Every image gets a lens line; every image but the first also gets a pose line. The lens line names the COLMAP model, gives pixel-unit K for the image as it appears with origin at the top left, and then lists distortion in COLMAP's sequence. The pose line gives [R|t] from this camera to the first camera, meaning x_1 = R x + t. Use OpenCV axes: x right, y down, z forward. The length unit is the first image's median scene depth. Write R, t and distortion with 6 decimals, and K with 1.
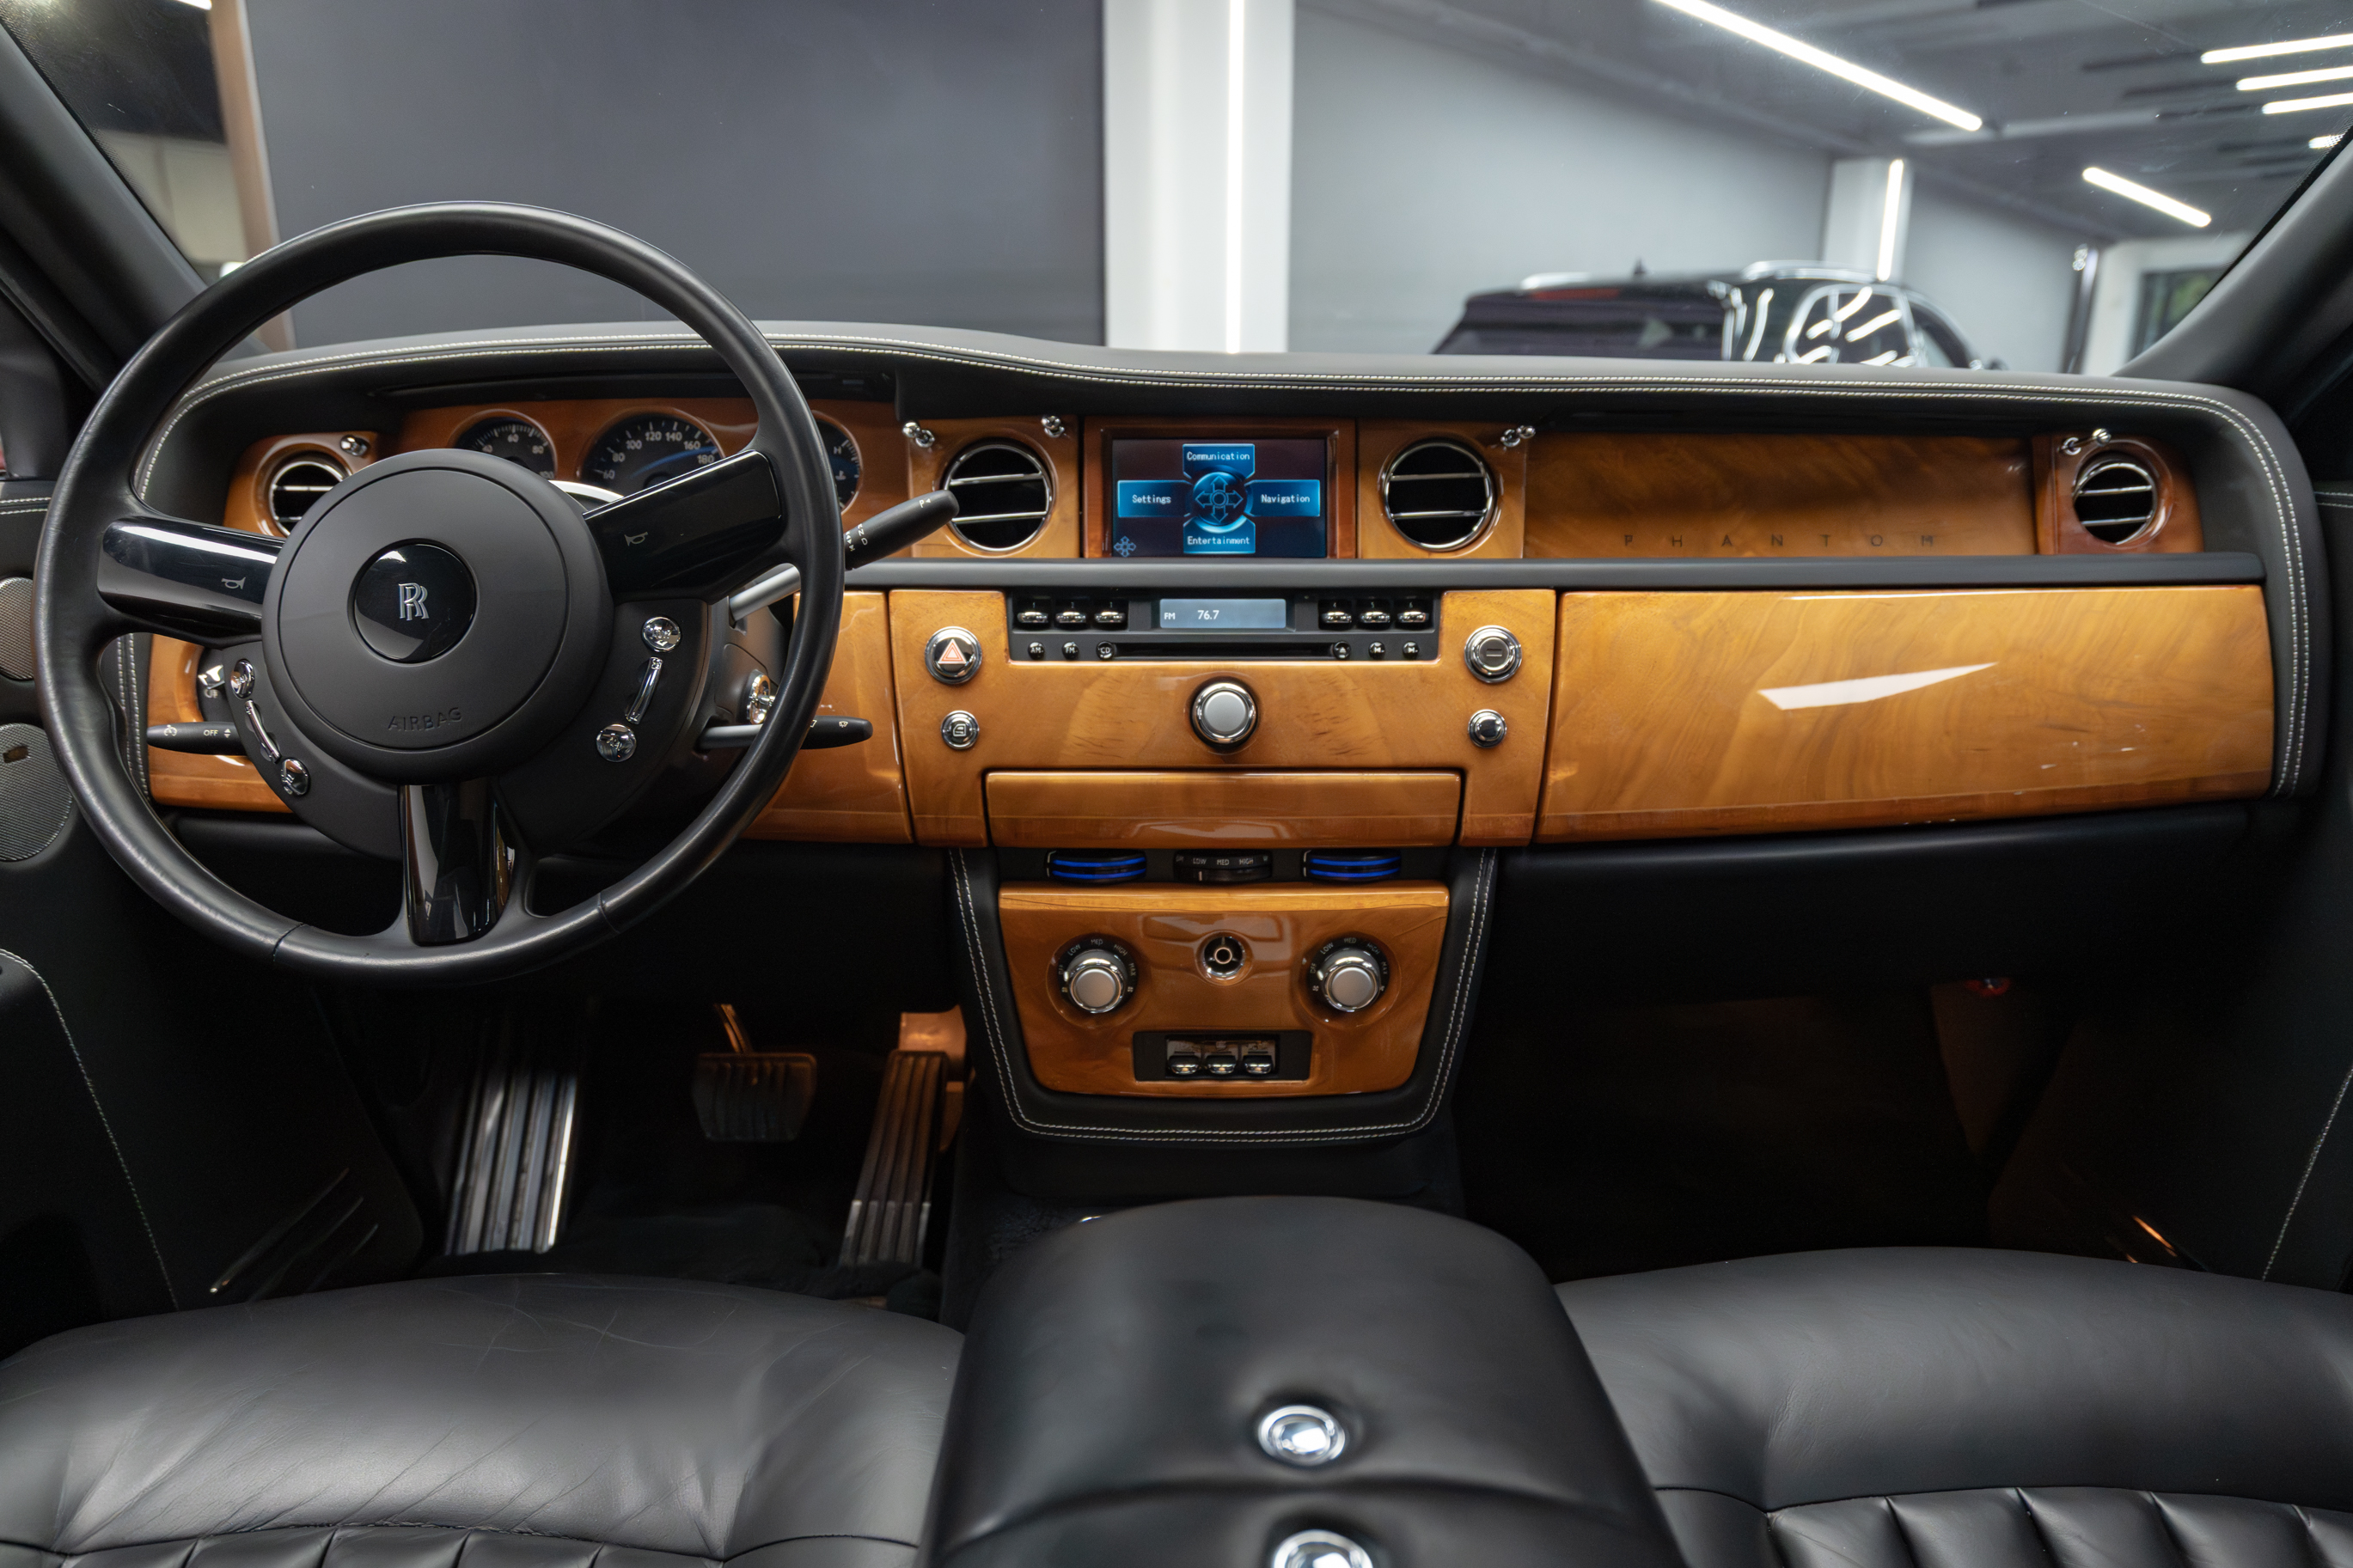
lens RADIAL K [[1507.3, 0, 1173.0], [0, 1507.3, 800.2], [0, 0, 1]] dist [0.008637, 0.000440]
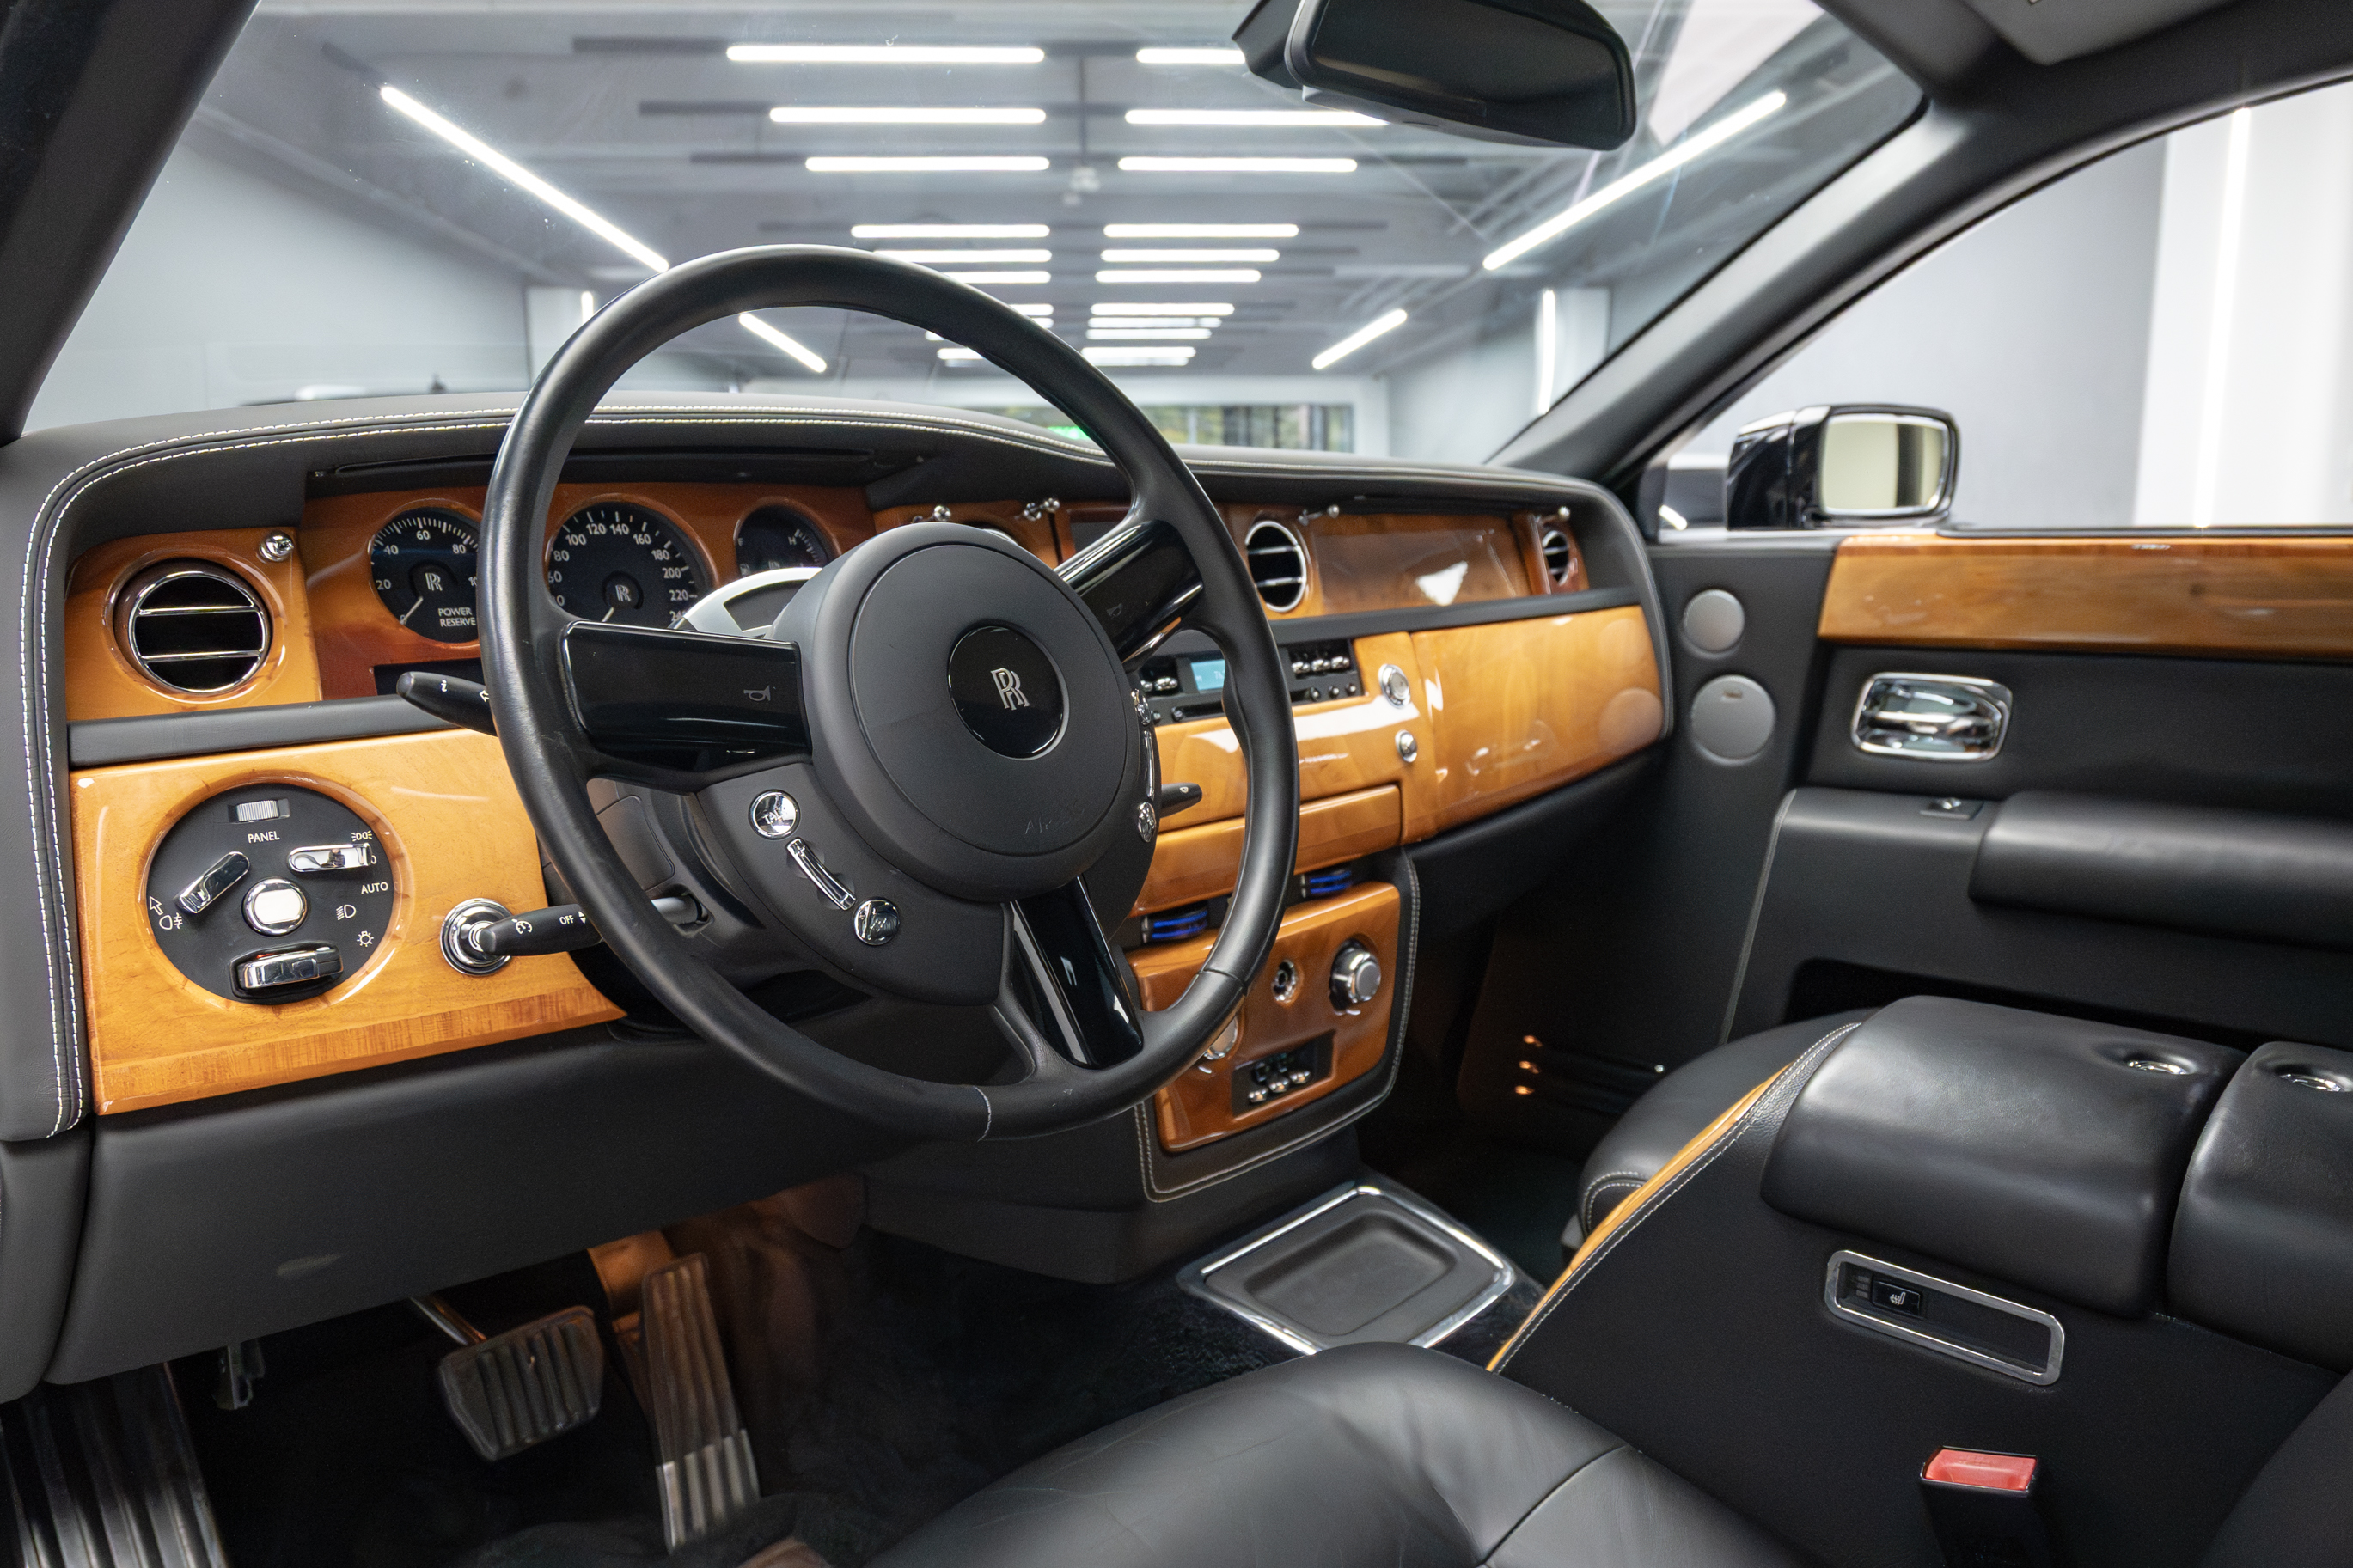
lens RADIAL K [[1622.1, 0, 1172.0], [0, 1622.1, 771.4], [0, 0, 1]] dist [0.002383, 0.000870]
pose [[0.688805, -0.122756, 0.714478, -0.813226], [0.199261, 0.979658, -0.023784, -0.031323], [-0.697024, 0.158750, 0.699254, 0.199555]]
